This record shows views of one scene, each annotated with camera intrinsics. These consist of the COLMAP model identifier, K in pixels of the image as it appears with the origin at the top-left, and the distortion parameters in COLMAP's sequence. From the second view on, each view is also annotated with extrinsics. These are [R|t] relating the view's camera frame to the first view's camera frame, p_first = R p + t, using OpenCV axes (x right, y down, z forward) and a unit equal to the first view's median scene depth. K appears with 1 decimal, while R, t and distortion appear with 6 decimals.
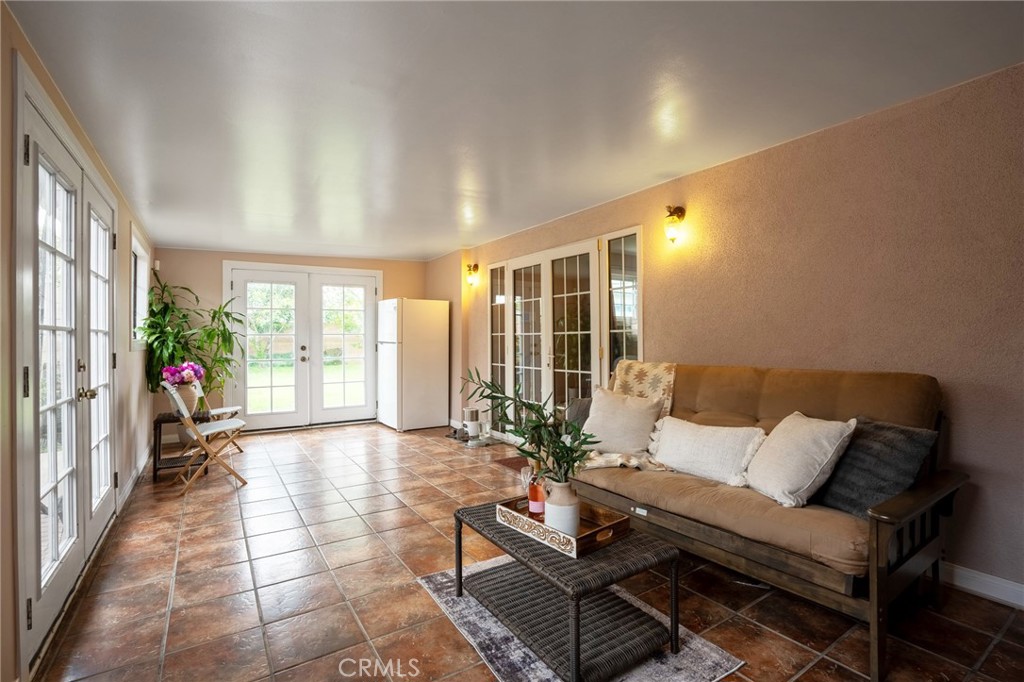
lens RADIAL K [[454.8, 0, 512.0], [0, 454.8, 341.0], [0, 0, 1]] dist [-0.000109, -0.000023]
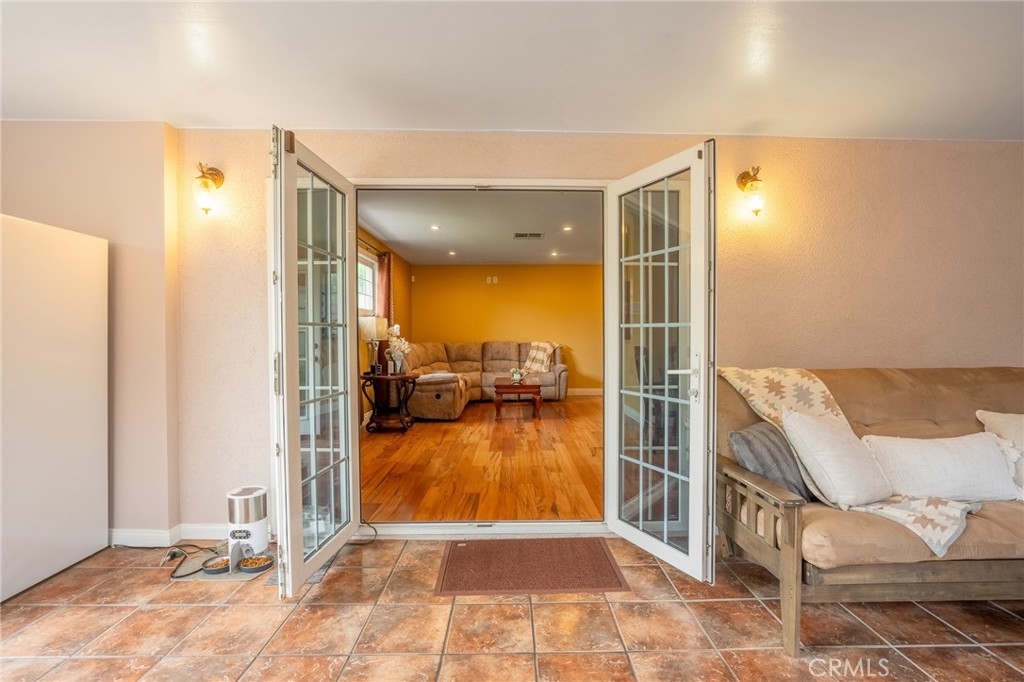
lens RADIAL K [[480.1, 0, 512.0], [0, 480.1, 341.0], [0, 0, 1]] dist [-0.027820, -0.000199]
pose [[0.537136, -0.011666, 0.843415, -0.463102], [-0.000482, 0.999900, 0.014138, -0.005951], [-0.843495, -0.008001, 0.537077, 0.733536]]
